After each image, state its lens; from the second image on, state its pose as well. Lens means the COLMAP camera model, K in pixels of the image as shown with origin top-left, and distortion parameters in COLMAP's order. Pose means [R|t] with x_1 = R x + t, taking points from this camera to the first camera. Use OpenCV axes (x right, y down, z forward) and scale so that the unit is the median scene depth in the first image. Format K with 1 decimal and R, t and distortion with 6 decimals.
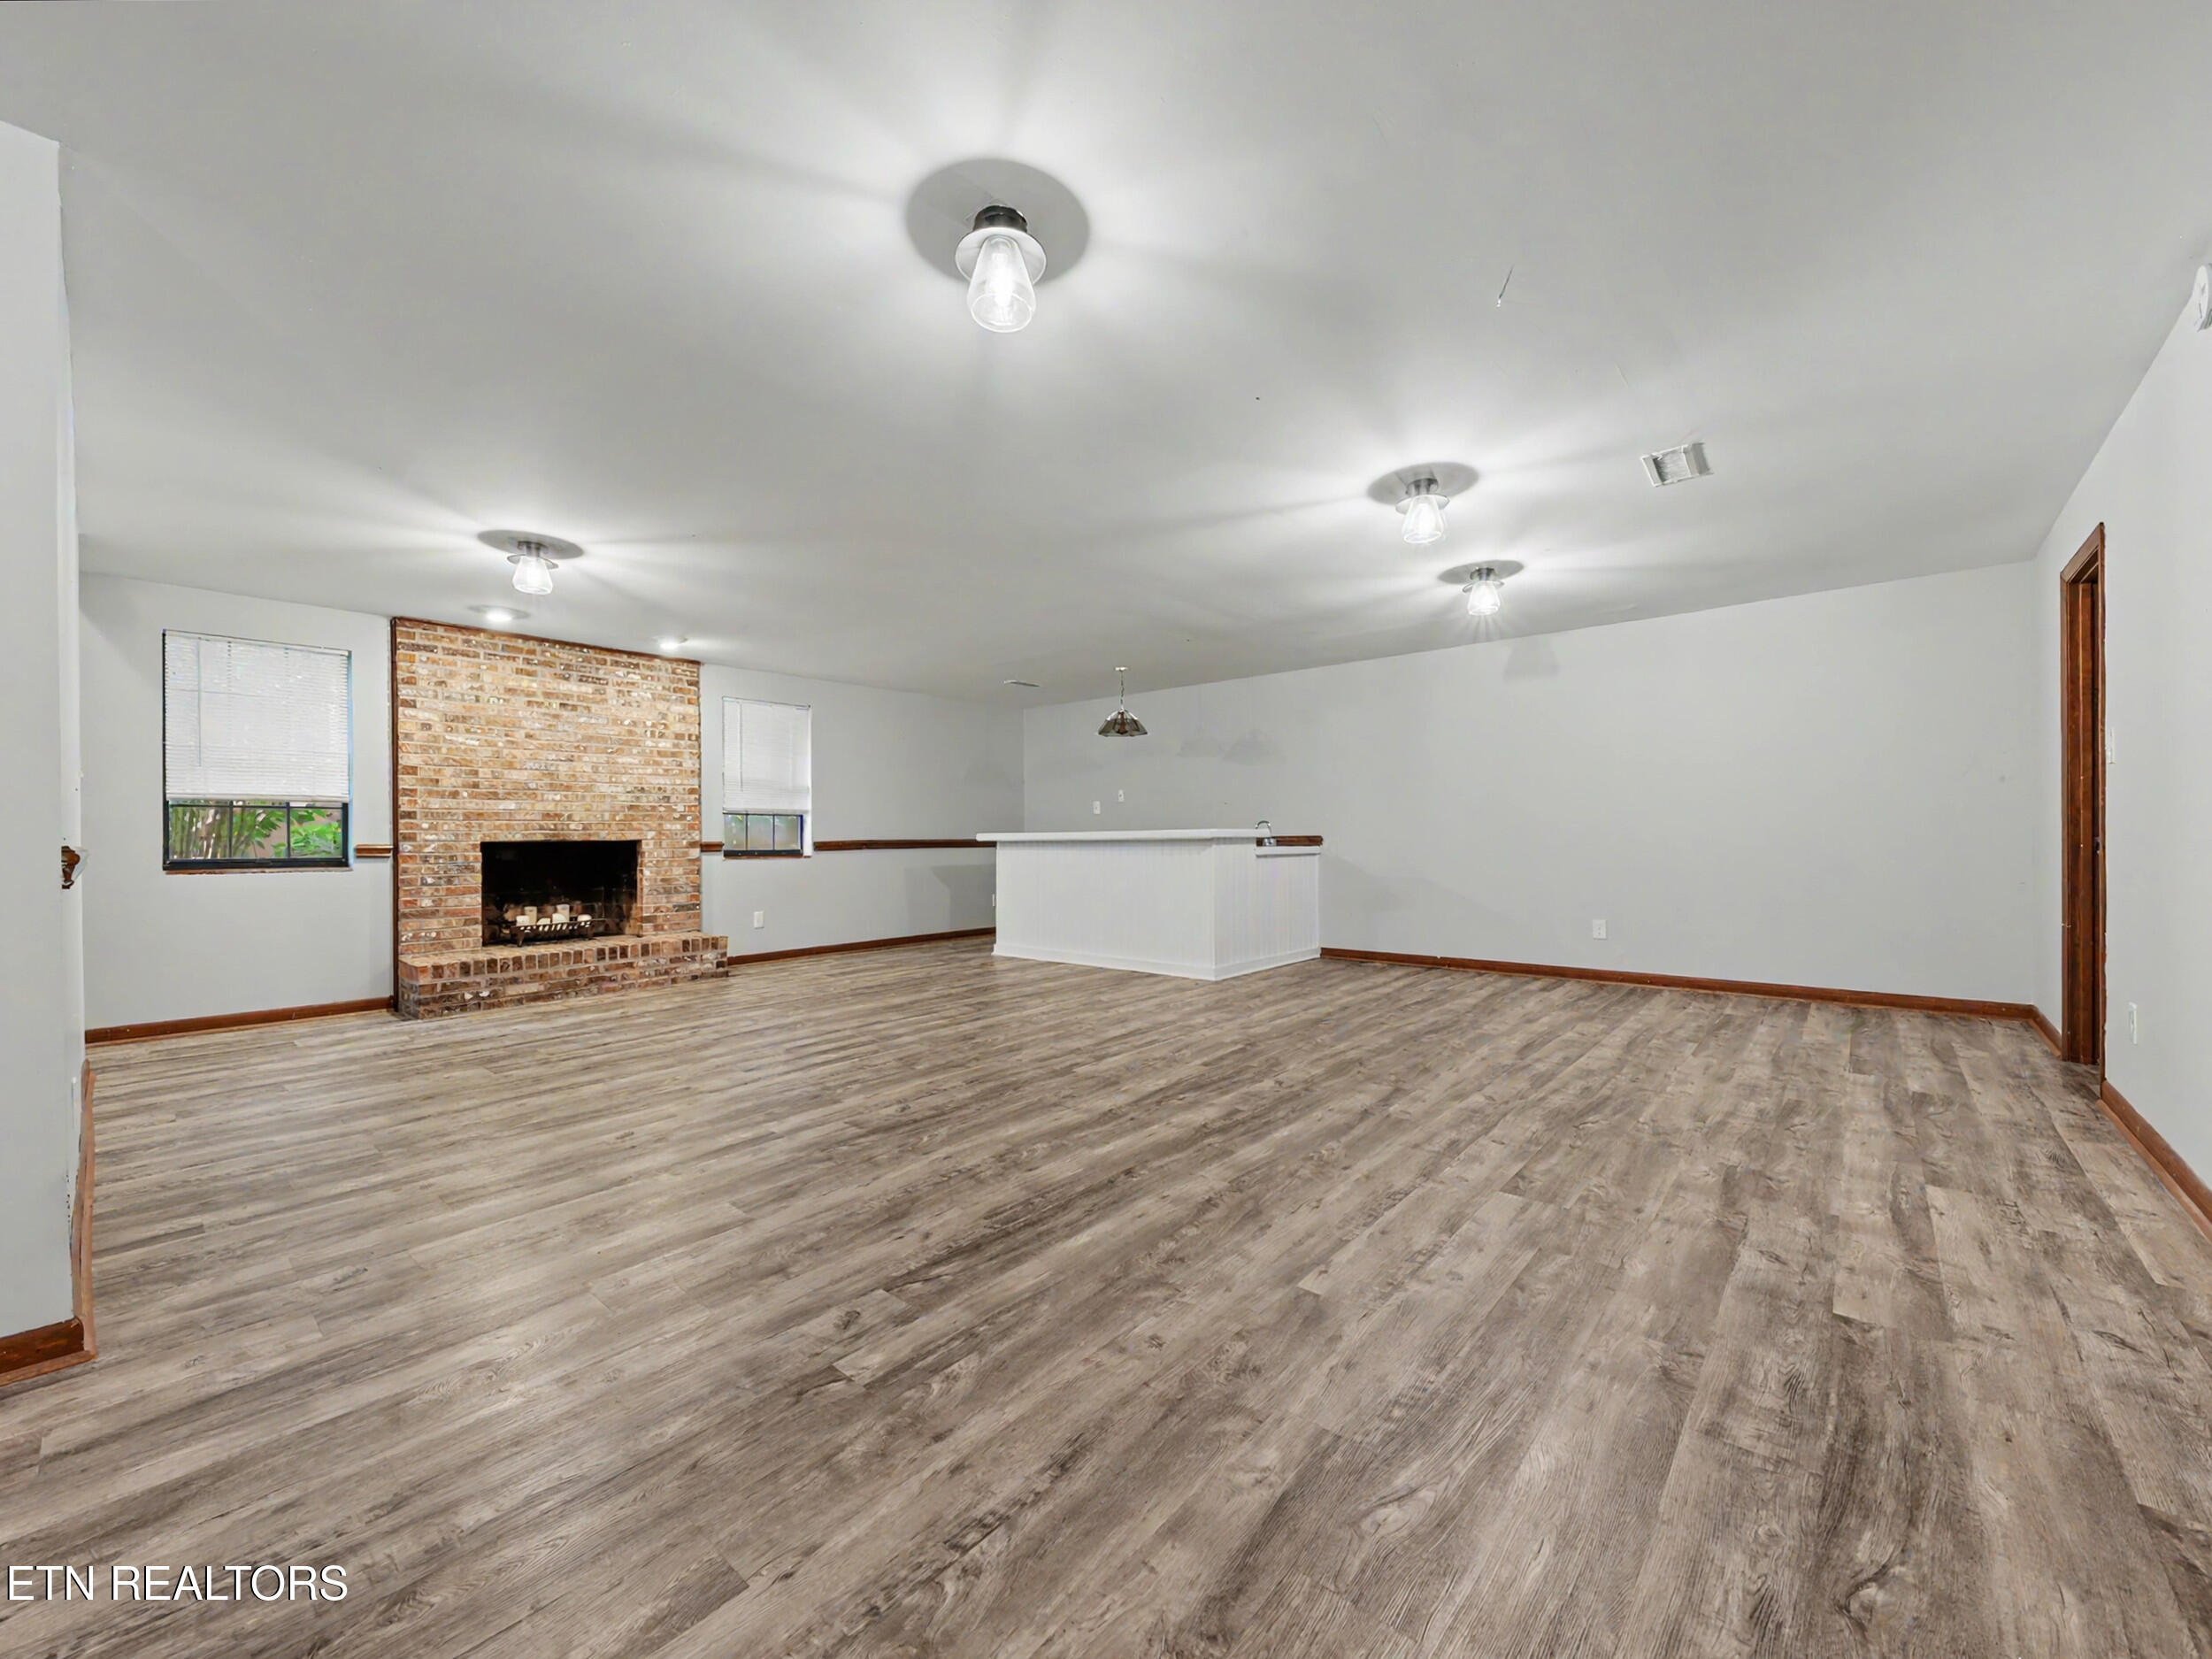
lens RADIAL K [[869.4, 0, 1099.4], [0, 869.4, 832.9], [0, 0, 1]] dist [0.015730, -0.009203]
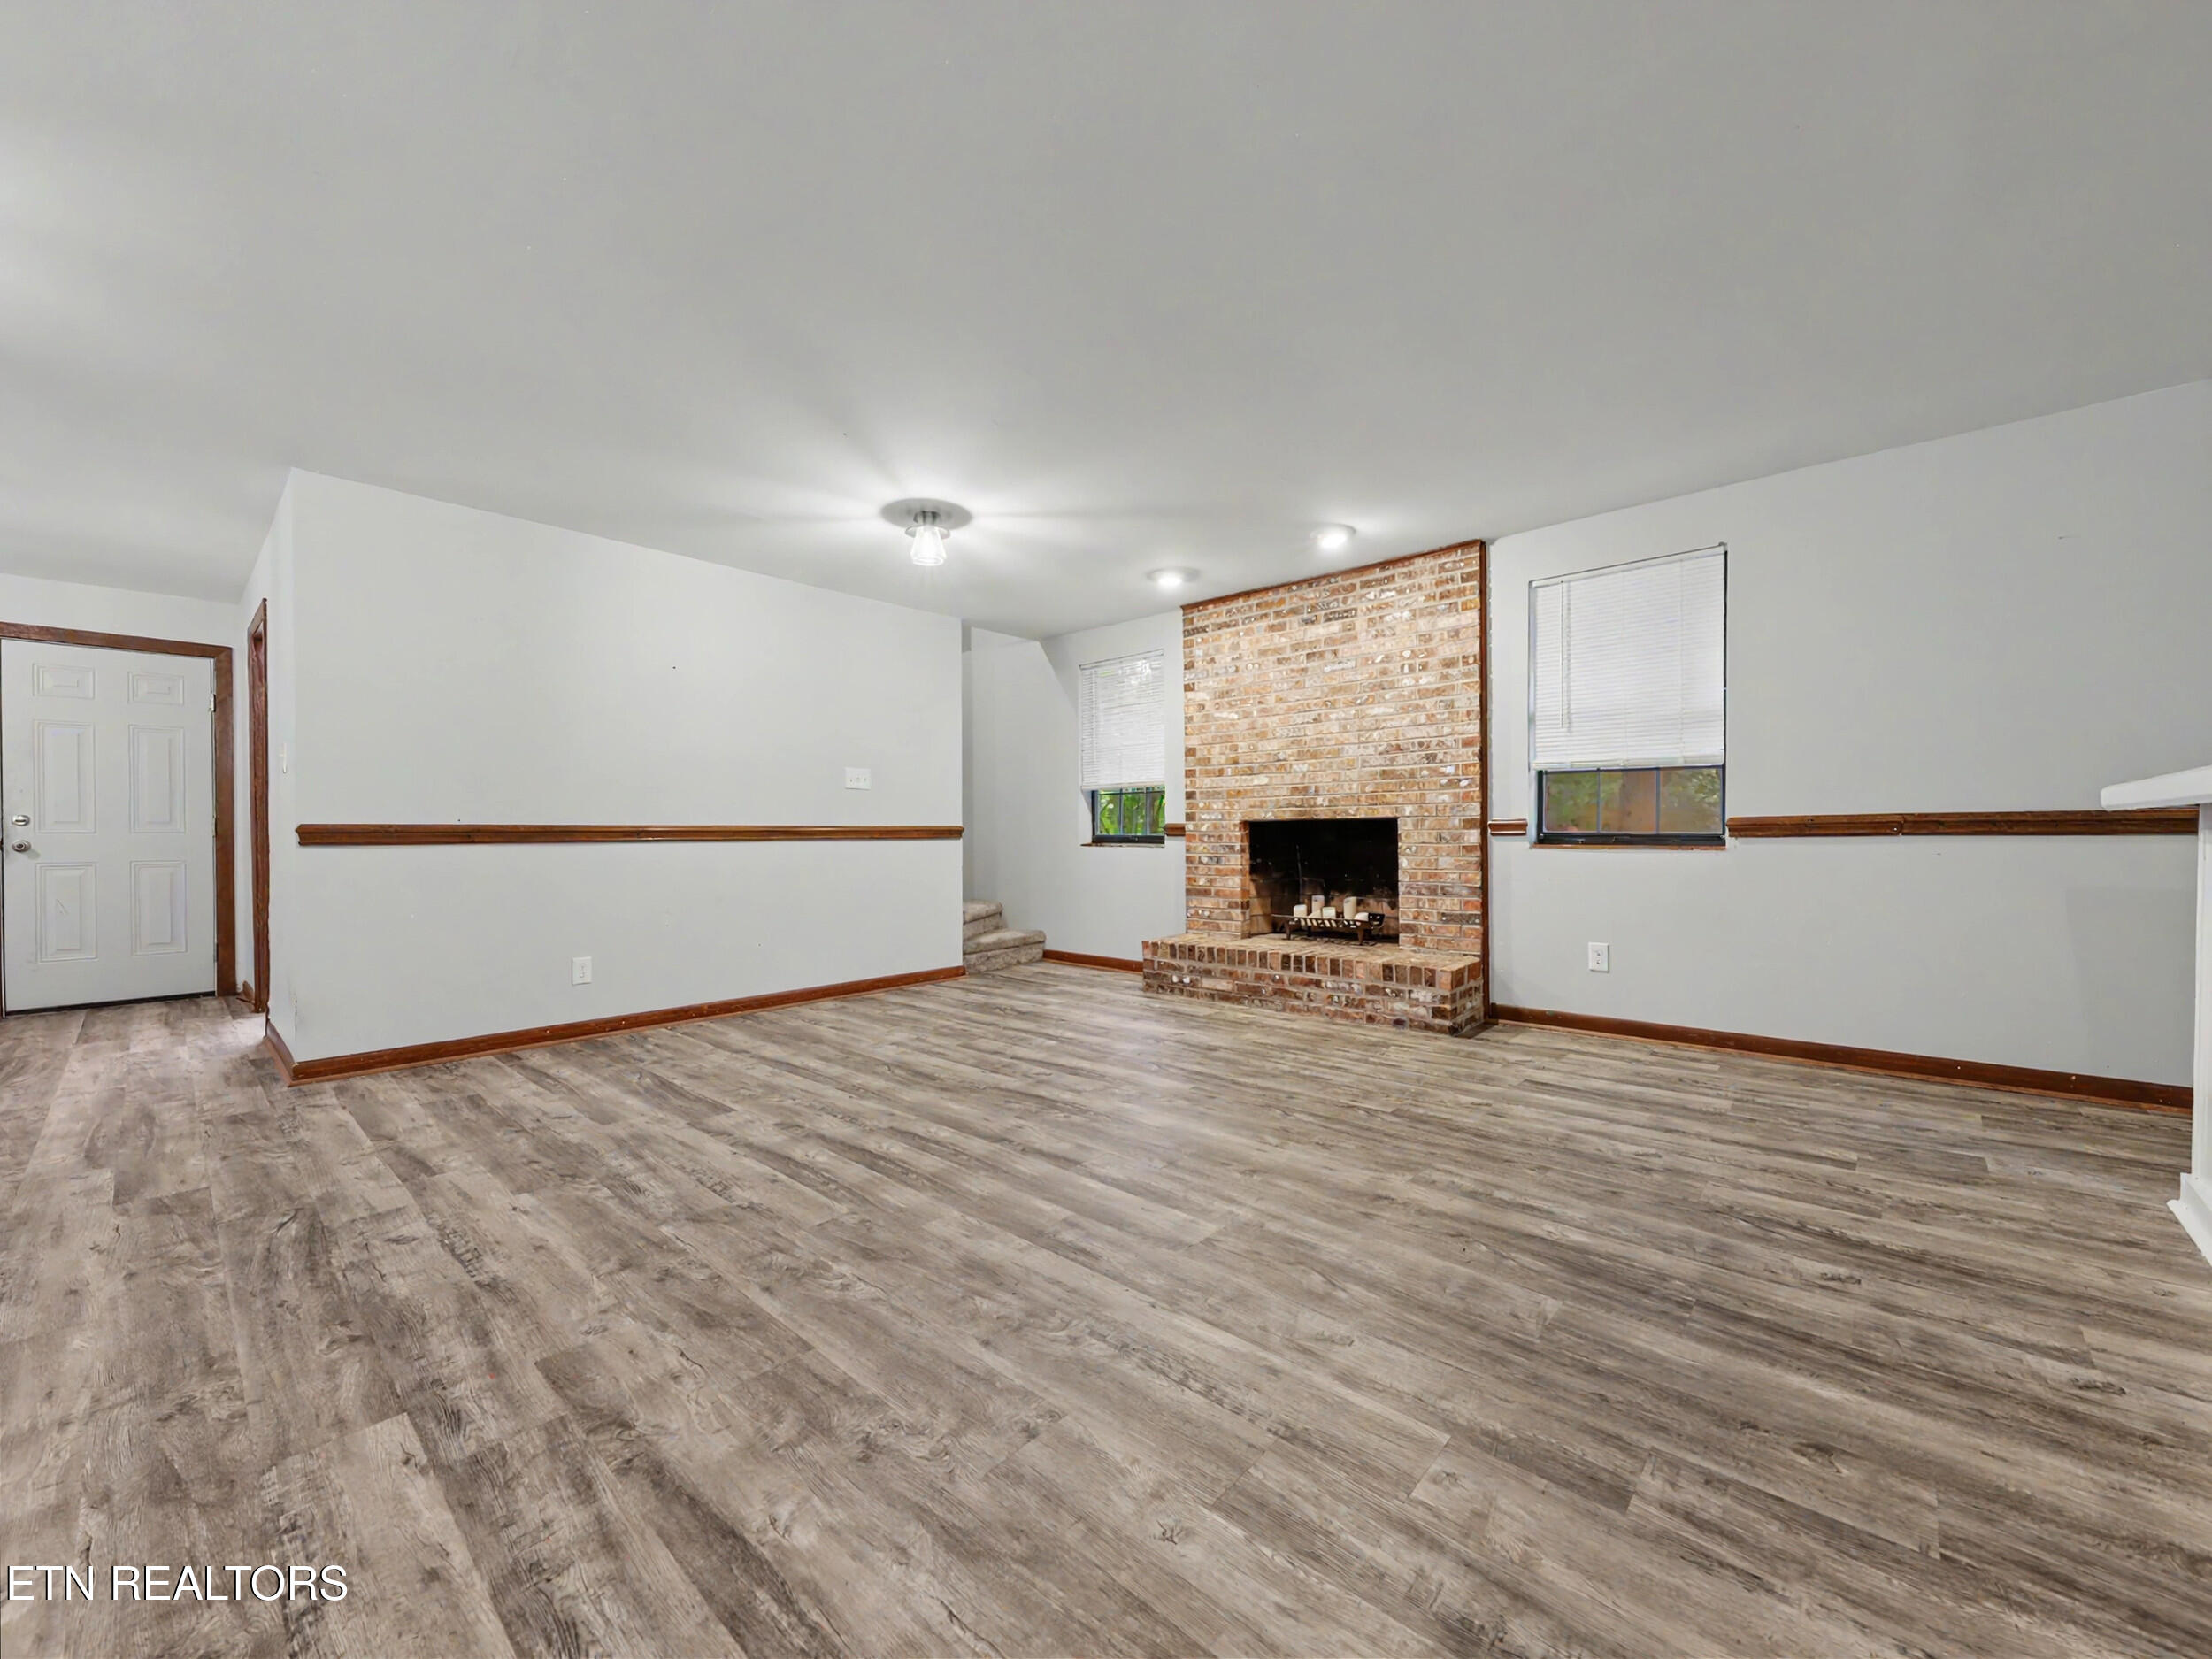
lens RADIAL K [[862.0, 0, 1099.7], [0, 862.0, 830.6], [0, 0, 1]] dist [0.015718, -0.008723]
pose [[-0.024228, 0.006687, -0.999684, 0.230289], [0.012844, 0.999897, 0.006377, 0.013160], [0.999624, -0.012685, -0.024312, 0.898829]]
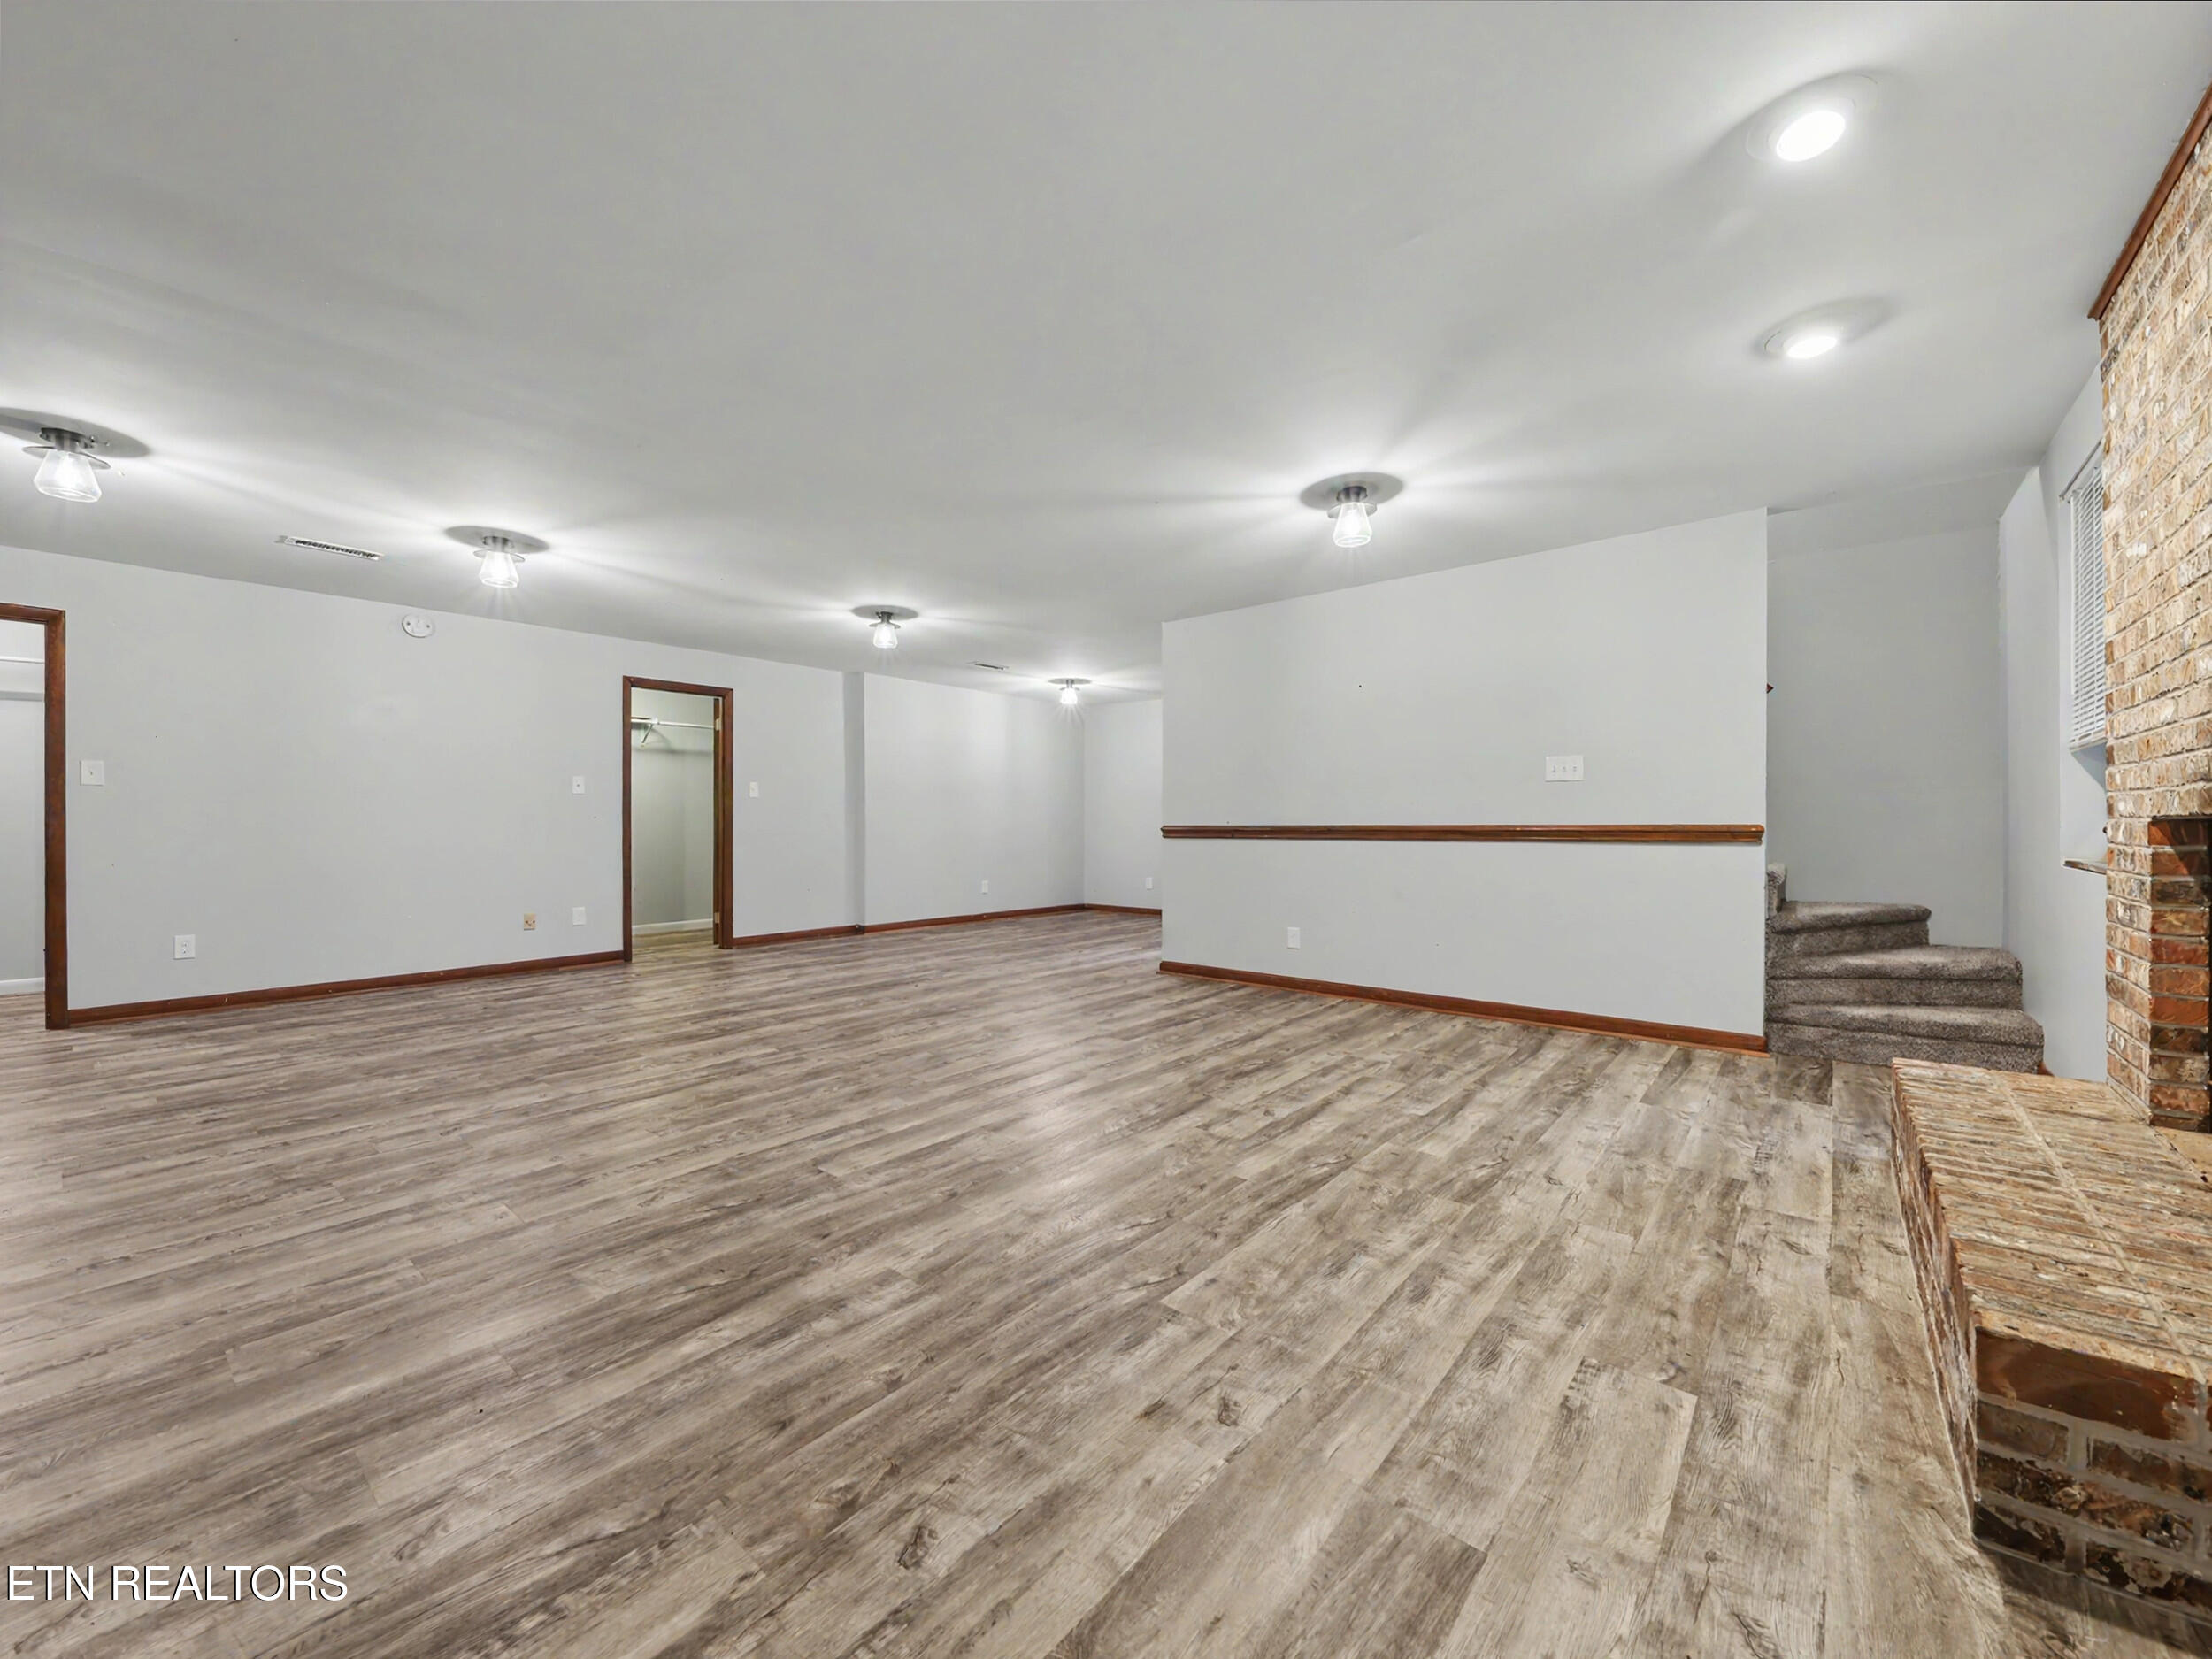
lens RADIAL K [[862.0, 0, 1099.7], [0, 862.0, 830.6], [0, 0, 1]] dist [0.015718, -0.008723]
pose [[-0.999781, 0.012809, -0.016534, -0.275646], [0.012790, 0.999917, 0.001266, 0.009127], [0.016548, 0.001054, -0.999863, 1.393342]]
